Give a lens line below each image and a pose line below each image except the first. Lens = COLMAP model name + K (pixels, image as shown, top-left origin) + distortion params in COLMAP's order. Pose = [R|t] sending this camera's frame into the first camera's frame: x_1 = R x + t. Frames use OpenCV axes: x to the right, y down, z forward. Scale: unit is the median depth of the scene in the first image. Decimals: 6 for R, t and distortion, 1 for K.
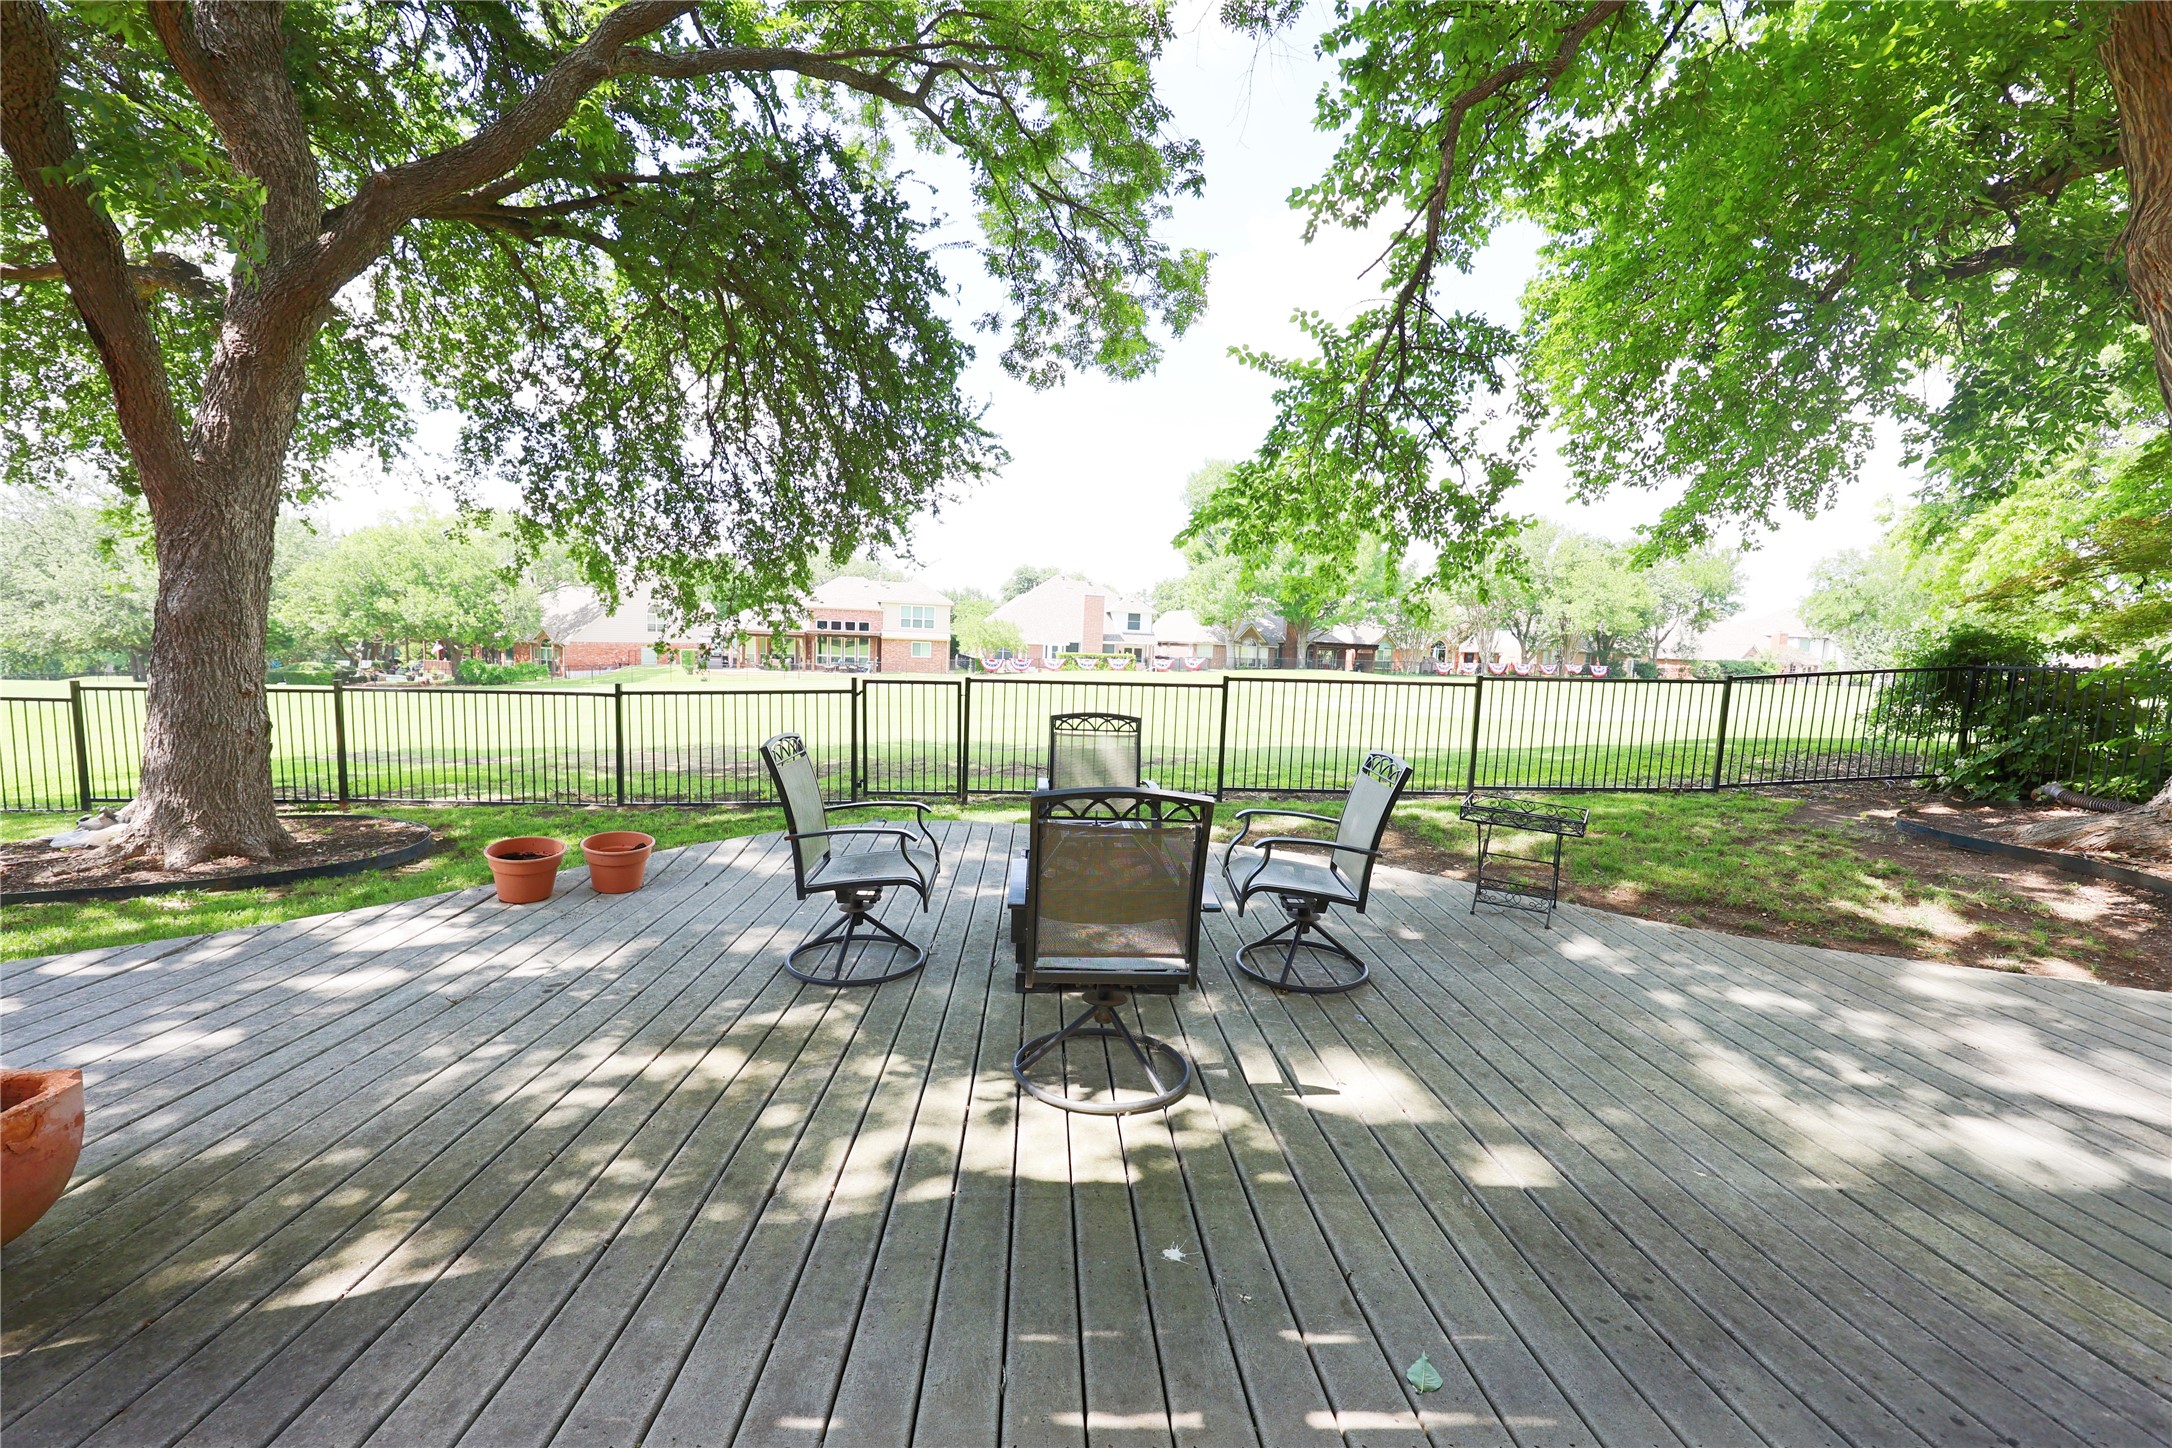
lens RADIAL K [[885.6, 0, 1086.0], [0, 885.6, 724.0], [0, 0, 1]] dist [0.002283, 0.000065]
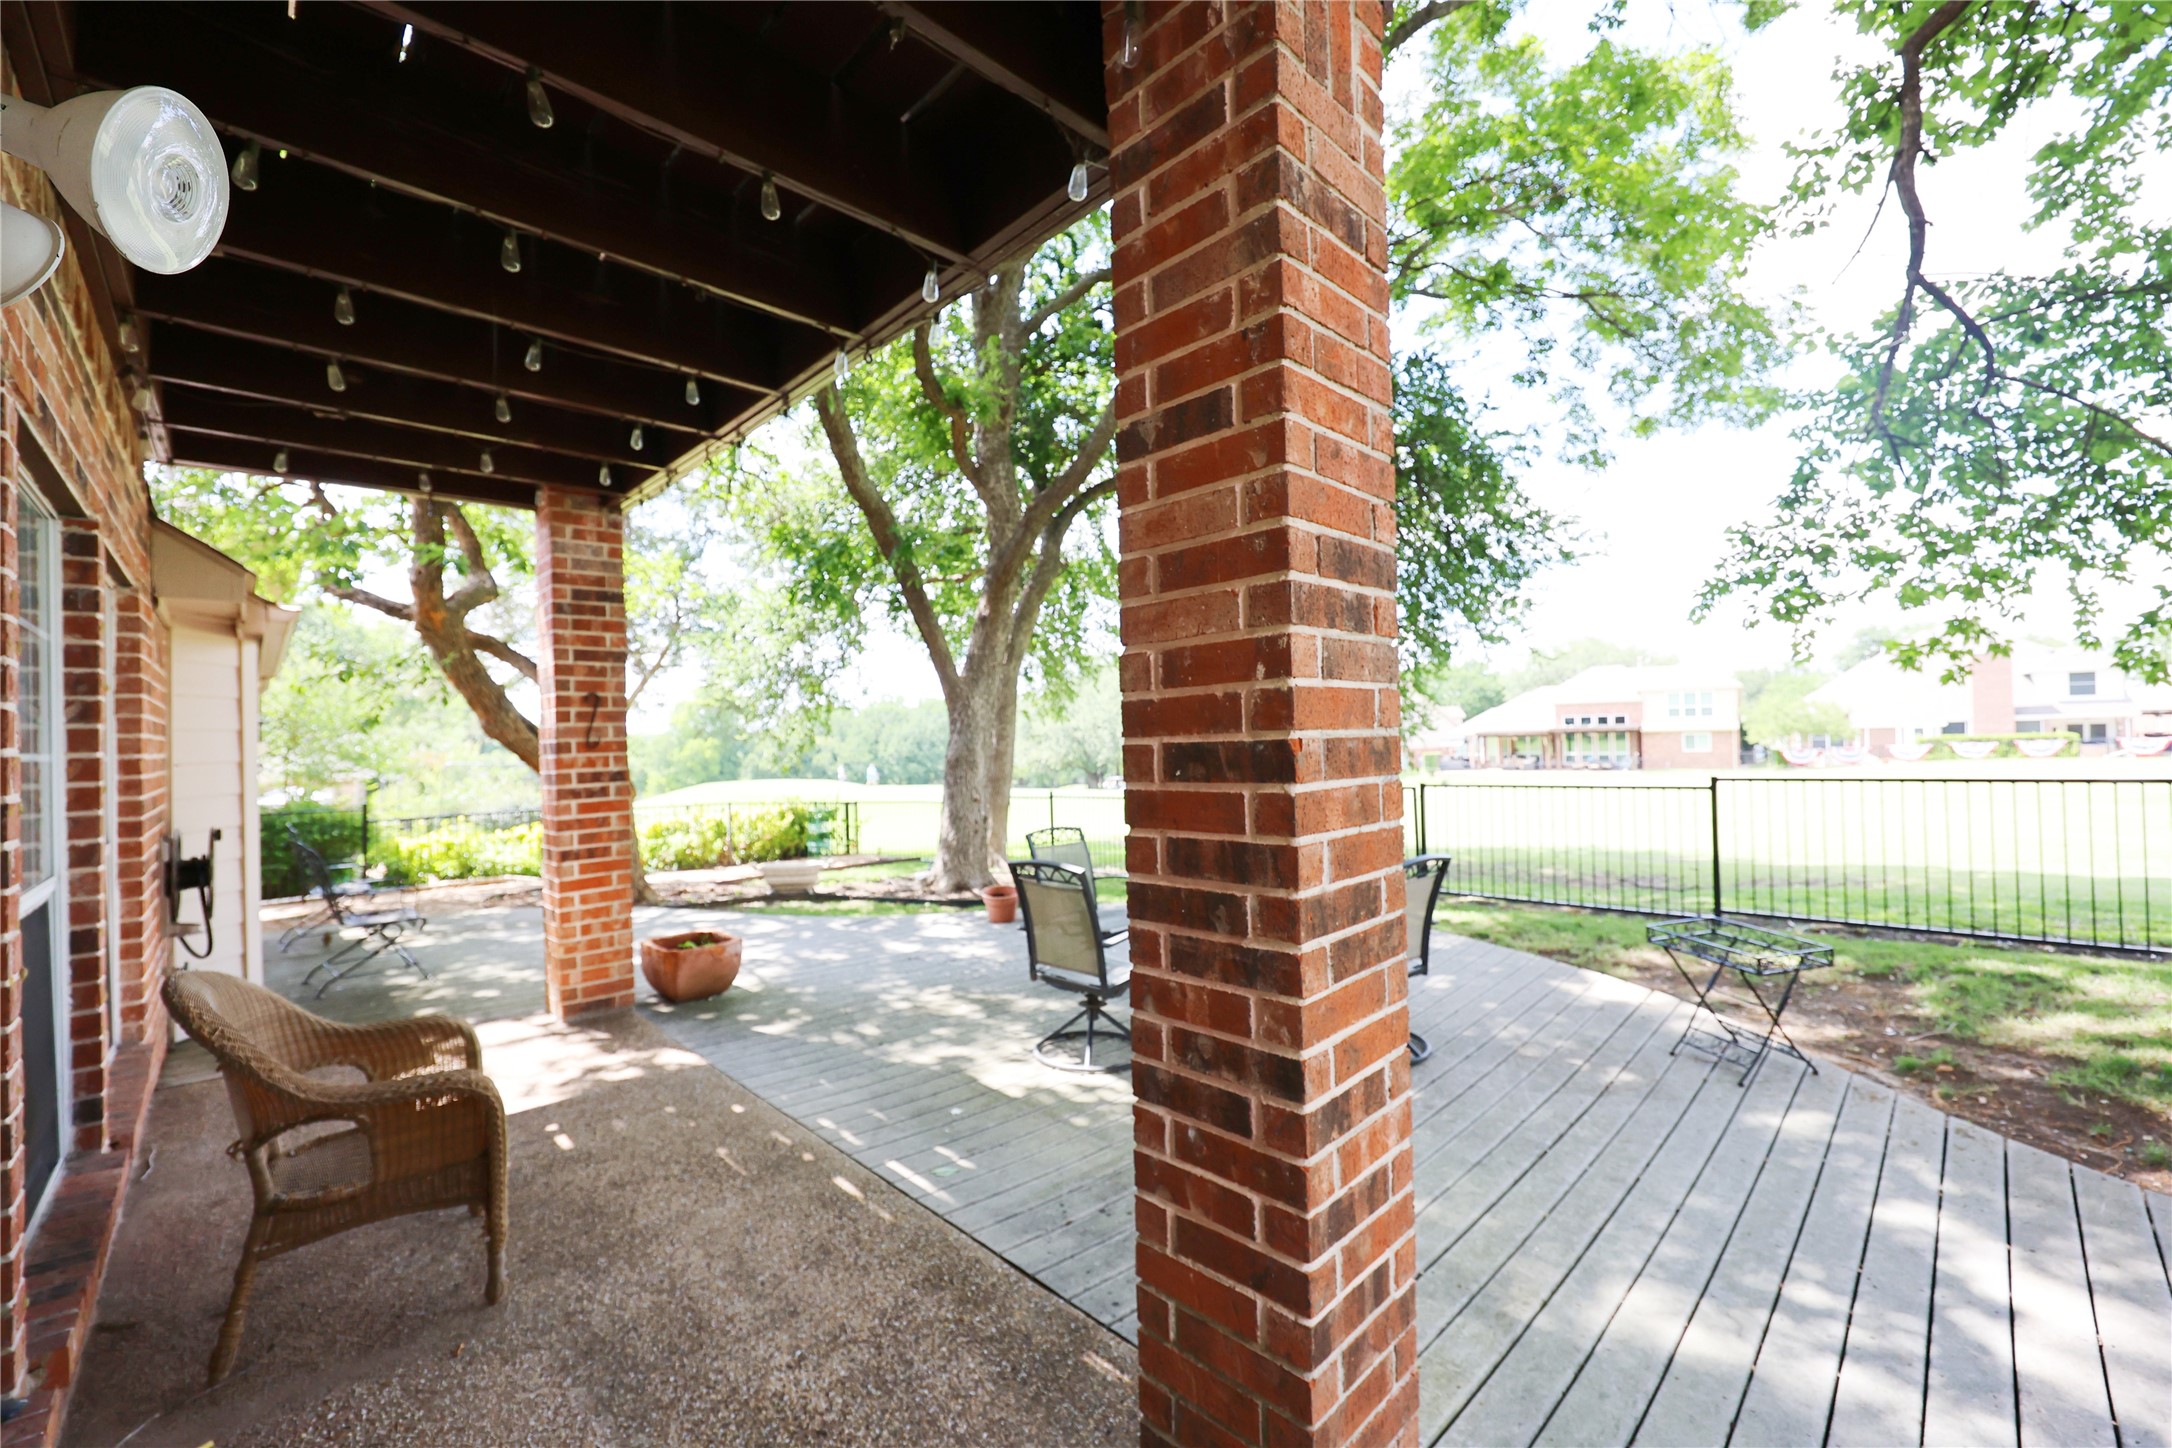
lens RADIAL K [[873.6, 0, 1086.0], [0, 873.6, 724.0], [0, 0, 1]] dist [0.001870, 0.000069]
pose [[0.663648, -0.067020, -0.745037, 0.993276], [-0.018140, 0.994244, -0.105596, -0.016308], [0.747825, 0.083594, 0.658612, -0.048085]]
